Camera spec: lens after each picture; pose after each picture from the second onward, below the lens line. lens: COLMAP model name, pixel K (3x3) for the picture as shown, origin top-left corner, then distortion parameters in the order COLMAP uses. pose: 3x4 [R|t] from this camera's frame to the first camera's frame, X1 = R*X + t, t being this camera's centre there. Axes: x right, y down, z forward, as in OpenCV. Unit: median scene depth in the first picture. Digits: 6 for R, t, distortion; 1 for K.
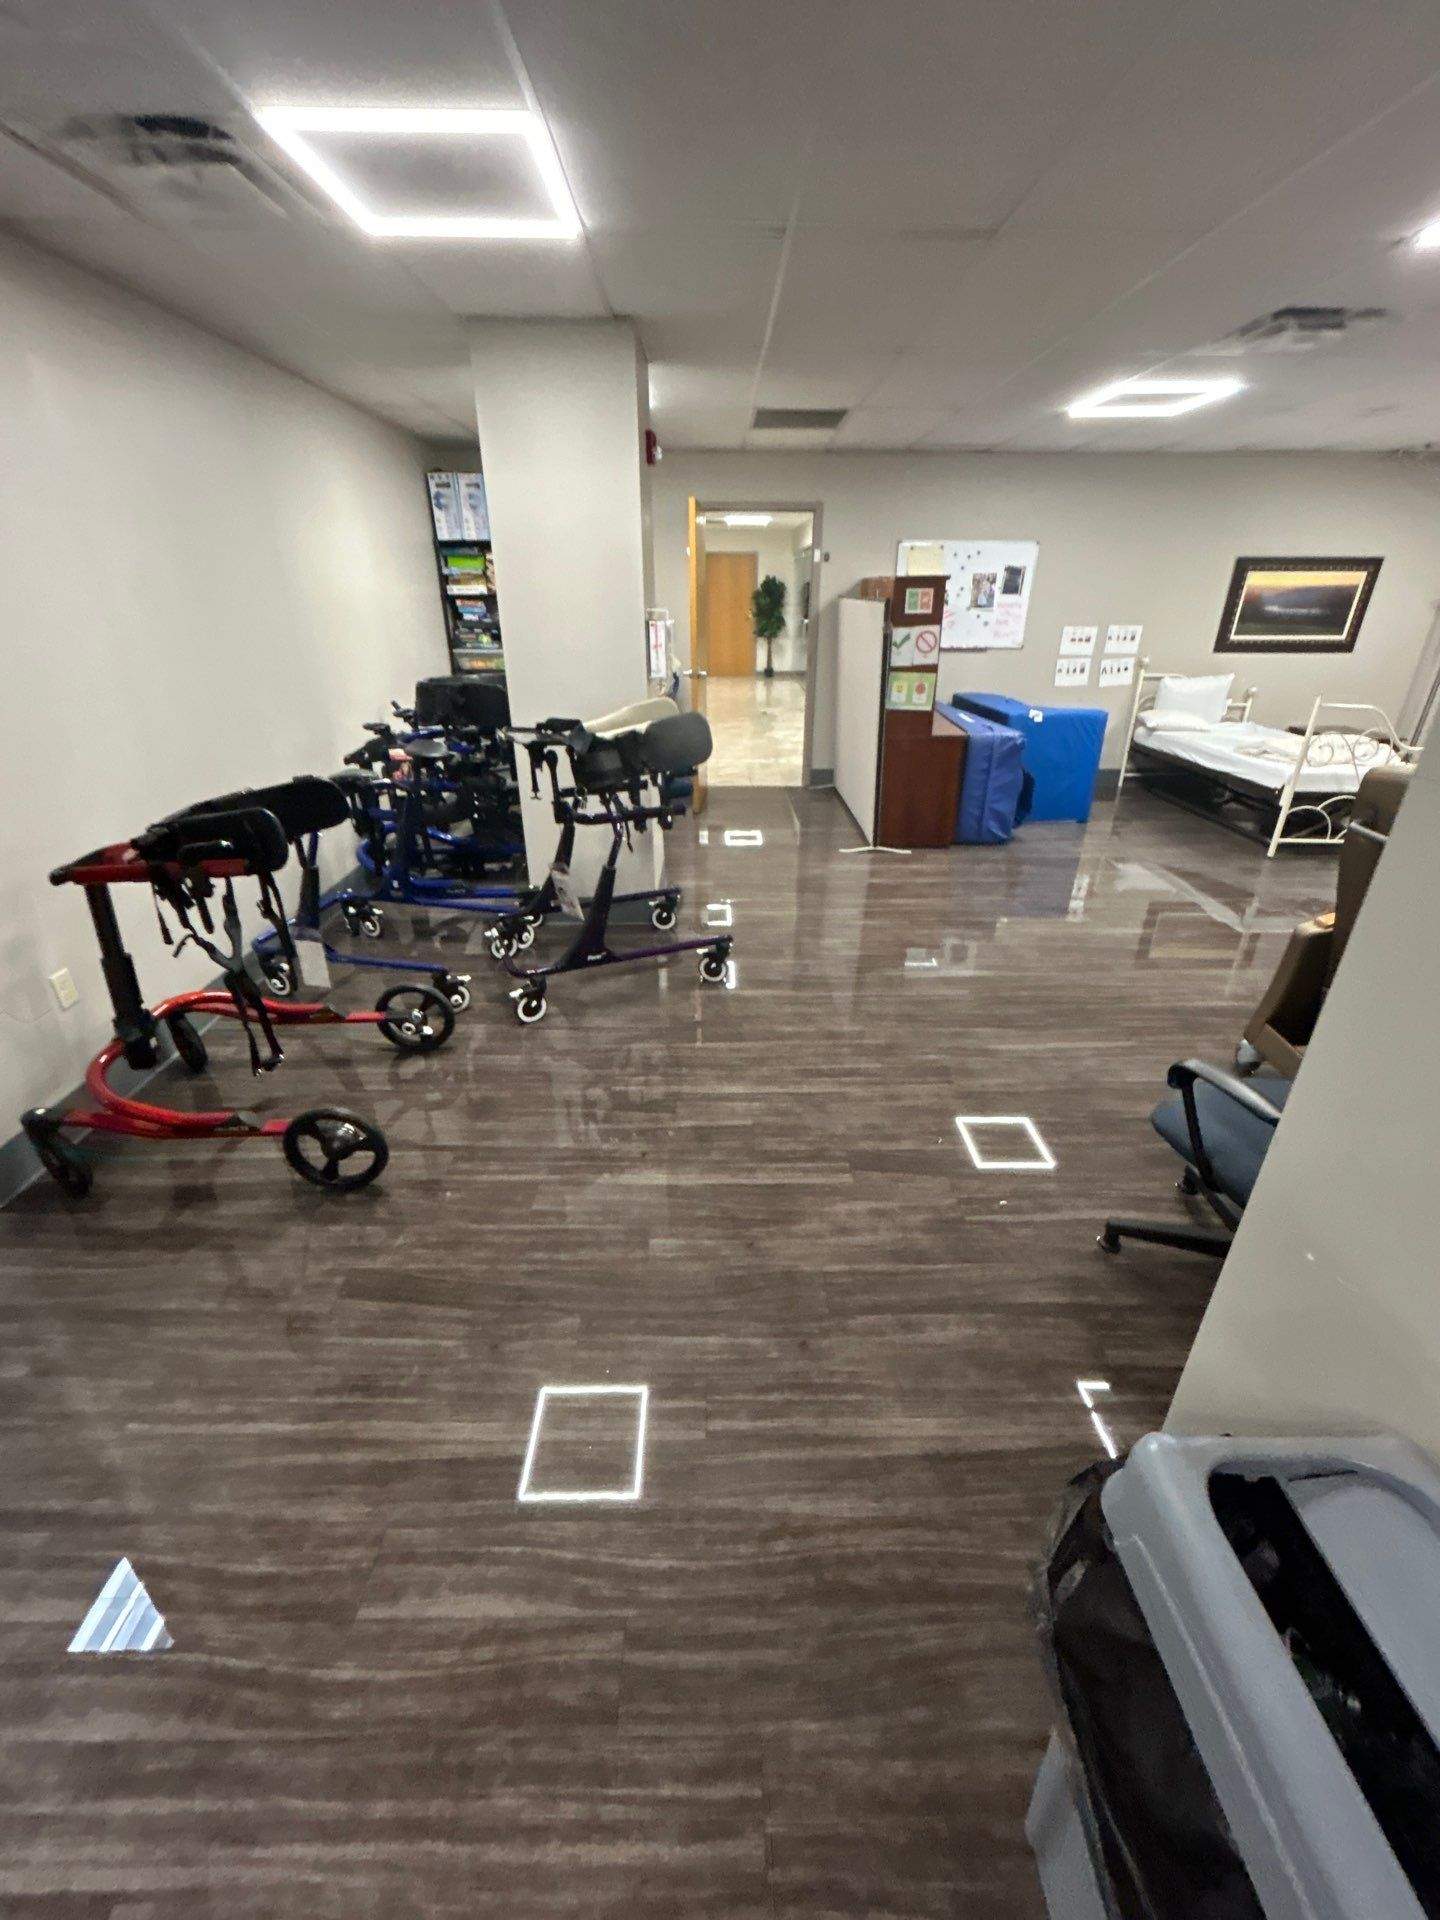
lens RADIAL K [[771.8, 0, 725.6], [0, 771.8, 964.2], [0, 0, 1]] dist [-0.000037, -0.000008]
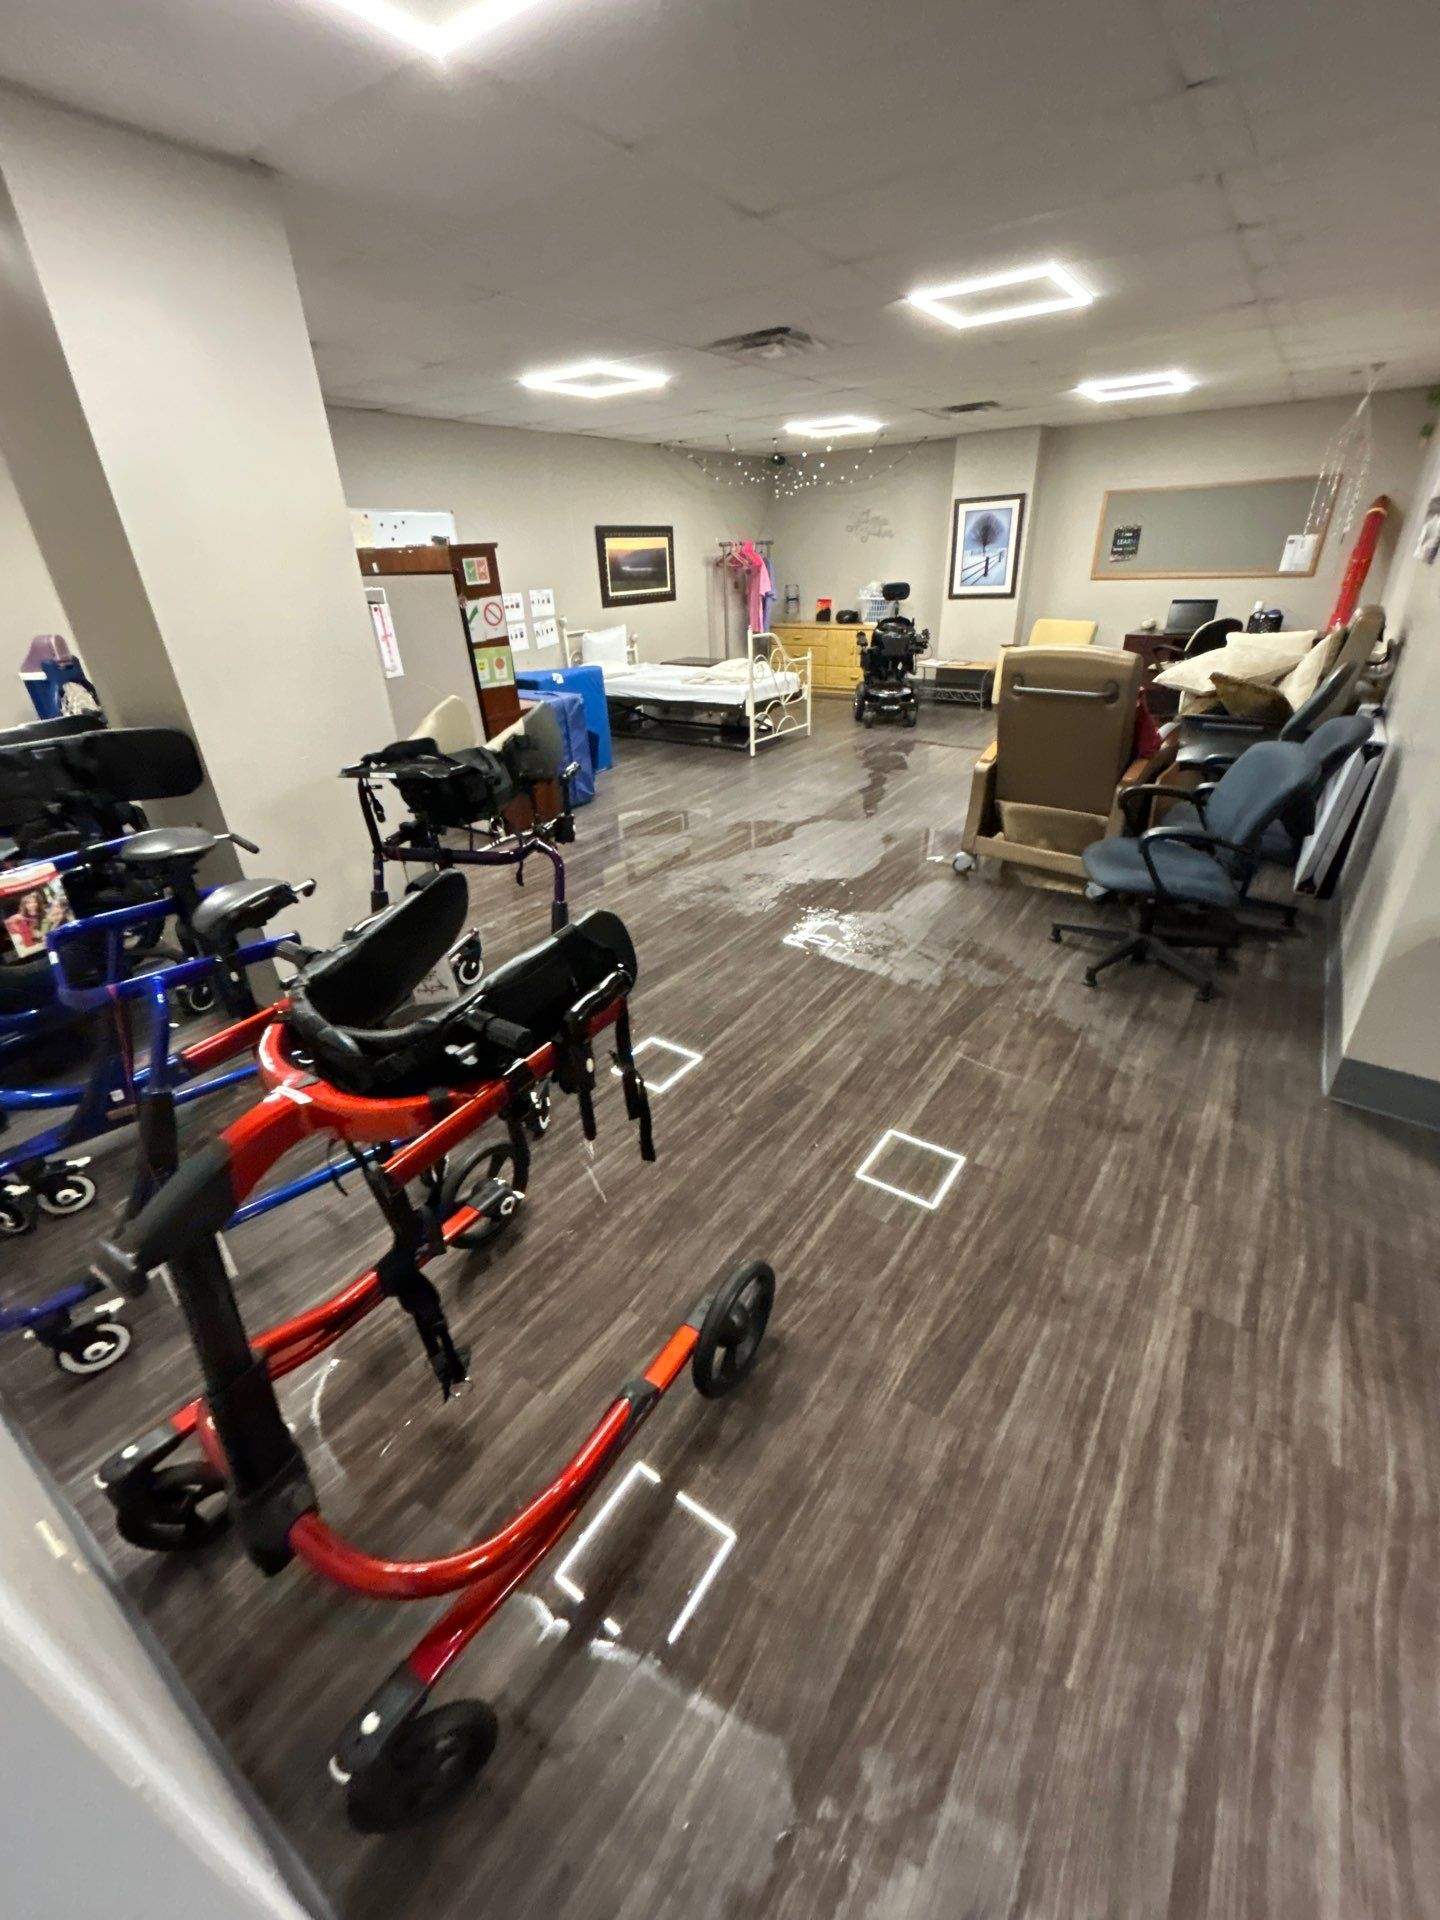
lens RADIAL K [[771.8, 0, 722.4], [0, 771.8, 958.9], [0, 0, 1]] dist [-0.000037, -0.000008]
pose [[0.582273, -0.398881, 0.708415, -0.430076], [0.386200, 0.902483, 0.190721, -0.106266], [-0.715408, 0.162538, 0.679539, 0.220416]]
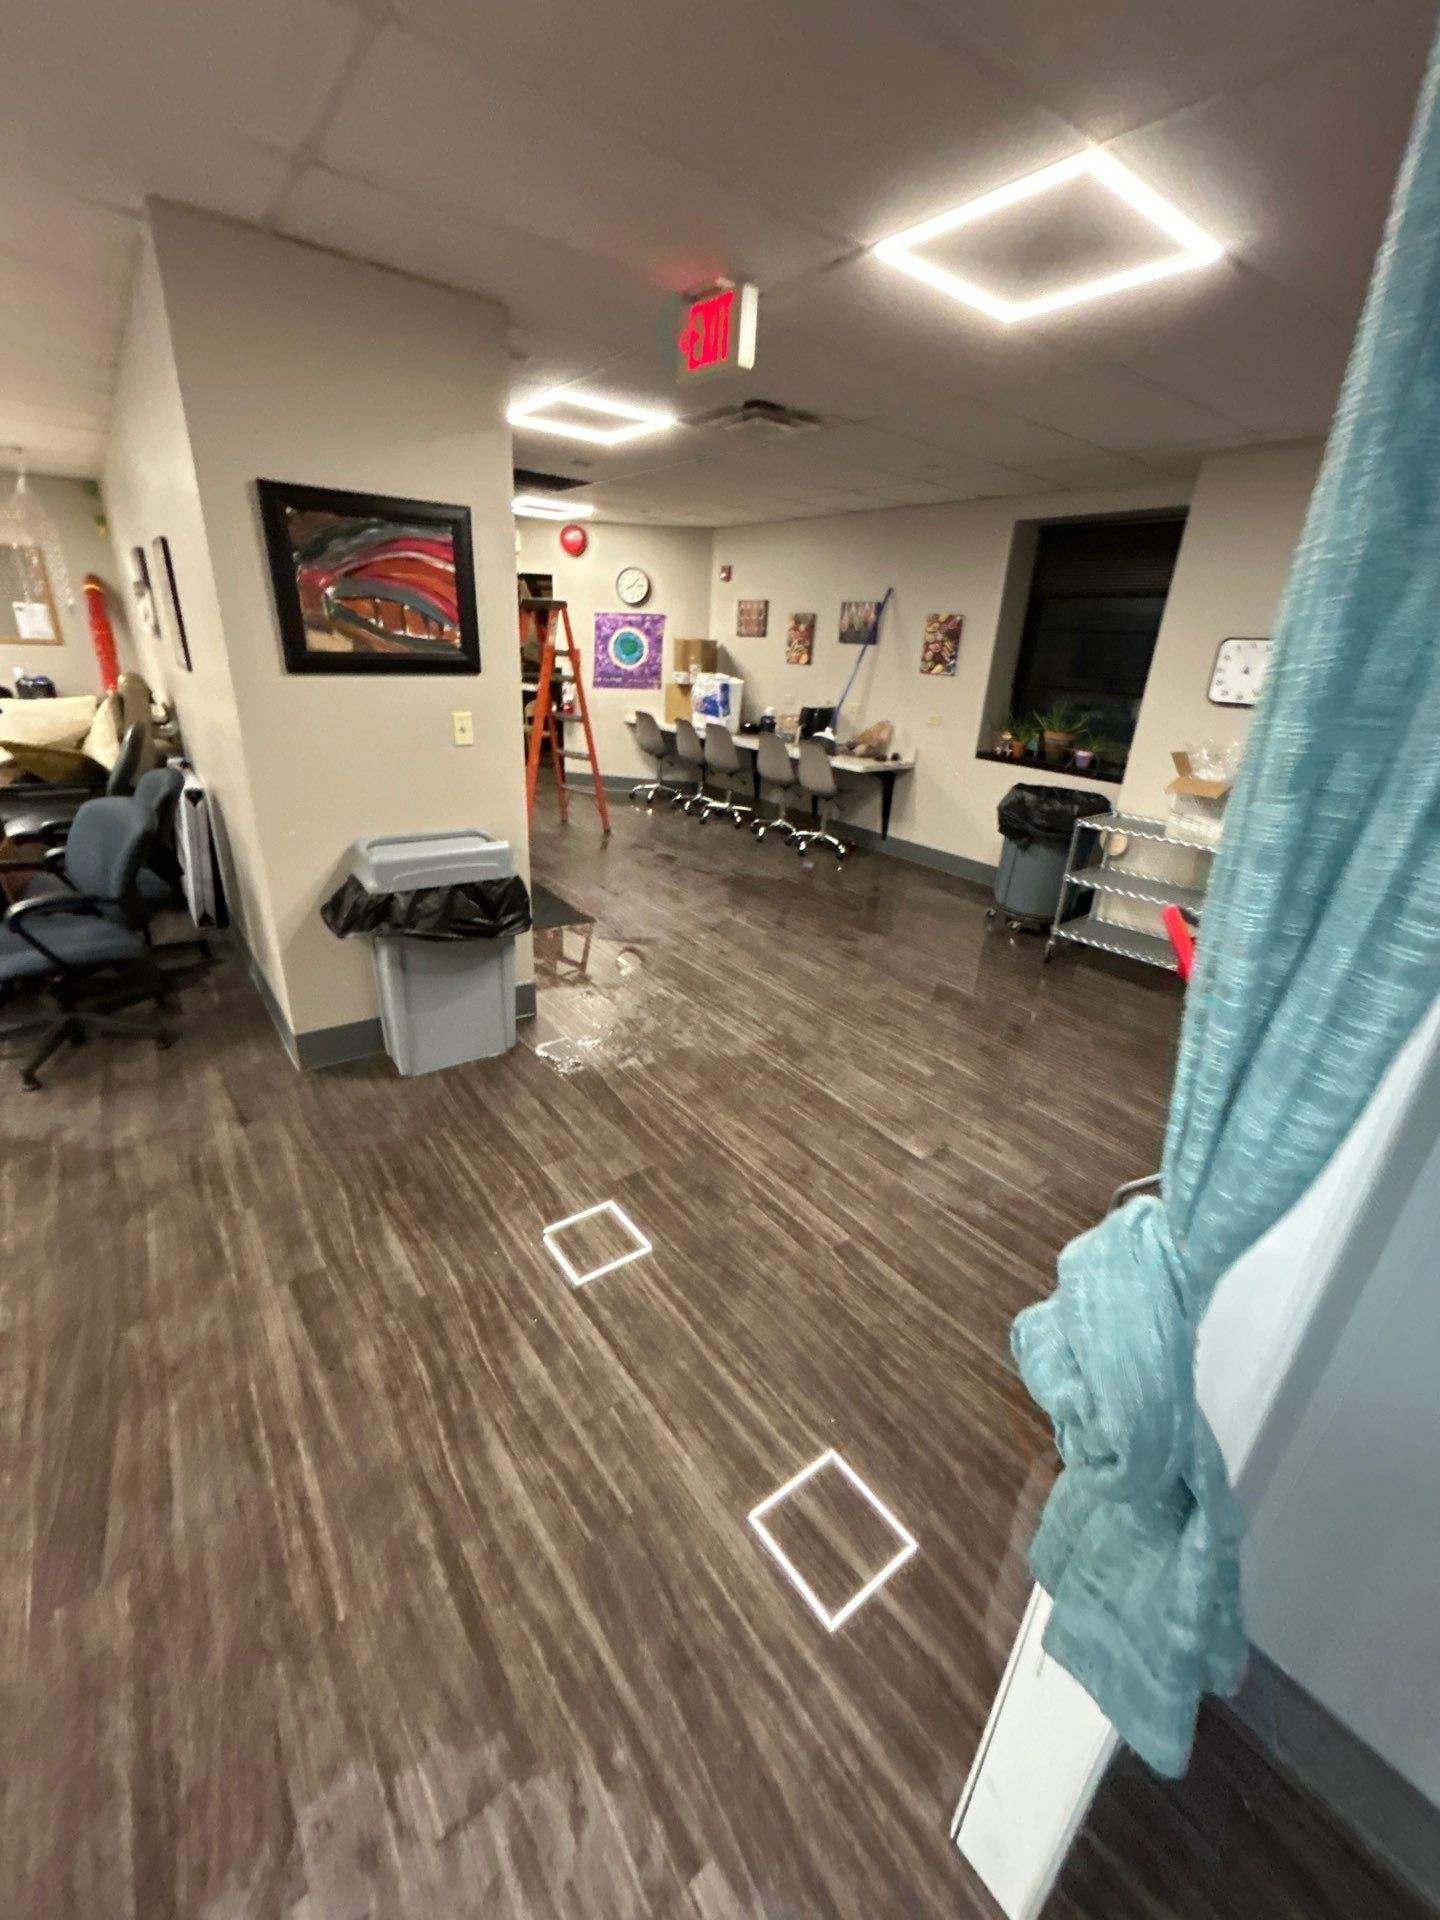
lens RADIAL K [[771.8, 0, 722.0], [0, 771.8, 956.3], [0, 0, 1]] dist [-0.000037, -0.000008]
pose [[-0.597272, -0.338098, 0.727294, -0.485685], [0.295738, 0.750069, 0.591553, -0.102648], [-0.745524, 0.568407, -0.348006, 0.208453]]
